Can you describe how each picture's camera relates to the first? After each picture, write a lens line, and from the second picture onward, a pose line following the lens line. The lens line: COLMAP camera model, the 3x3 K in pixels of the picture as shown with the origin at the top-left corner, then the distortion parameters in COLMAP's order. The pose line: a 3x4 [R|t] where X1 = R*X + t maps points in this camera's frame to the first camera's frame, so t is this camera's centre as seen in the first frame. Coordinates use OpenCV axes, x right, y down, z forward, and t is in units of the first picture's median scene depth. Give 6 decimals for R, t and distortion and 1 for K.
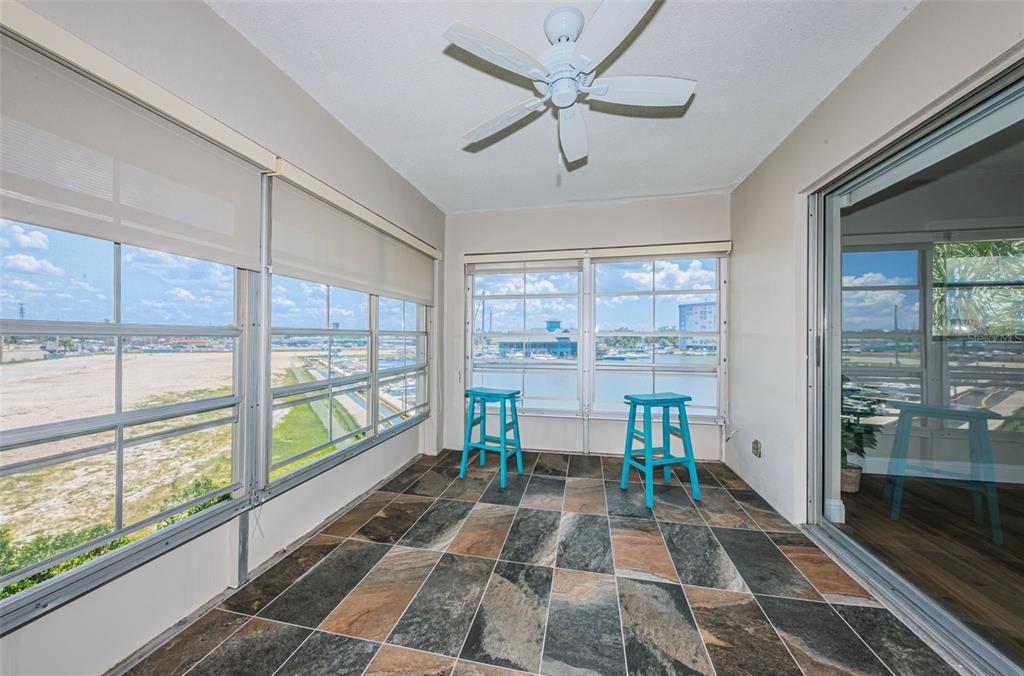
lens RADIAL K [[327.8, 0, 513.8], [0, 327.8, 337.5], [0, 0, 1]] dist [0.000269, 0.000016]
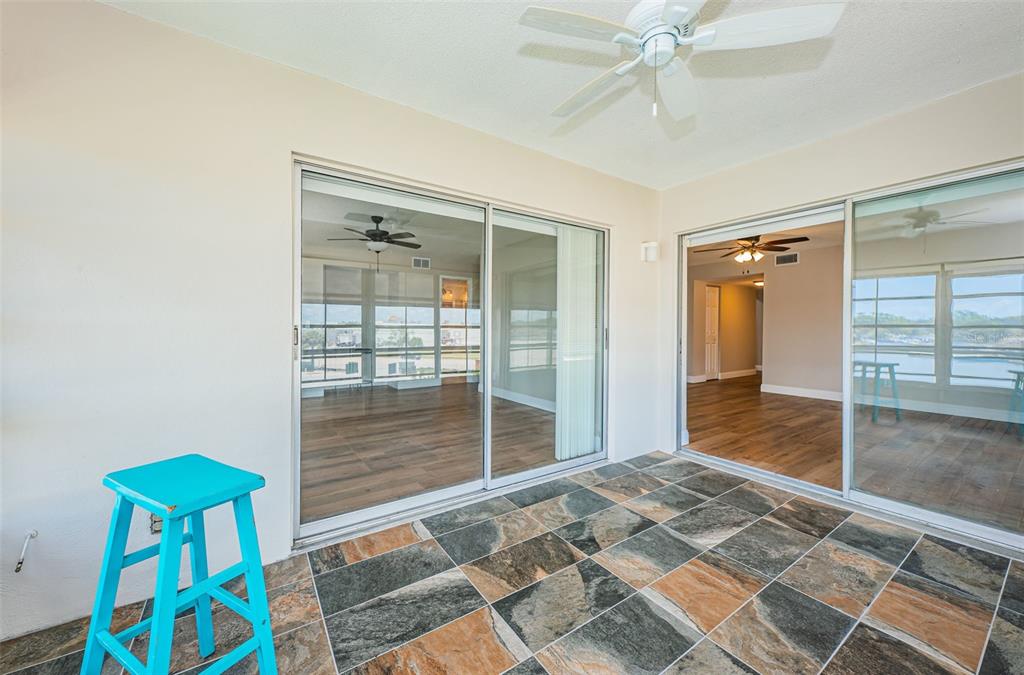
lens RADIAL K [[360.6, 0, 510.5], [0, 360.6, 332.1], [0, 0, 1]] dist [0.005445, -0.000848]
pose [[-0.691046, -0.013132, 0.722692, -0.243642], [-0.005774, 0.999903, 0.012648, -0.010810], [-0.722788, 0.004568, -0.691055, 1.665728]]
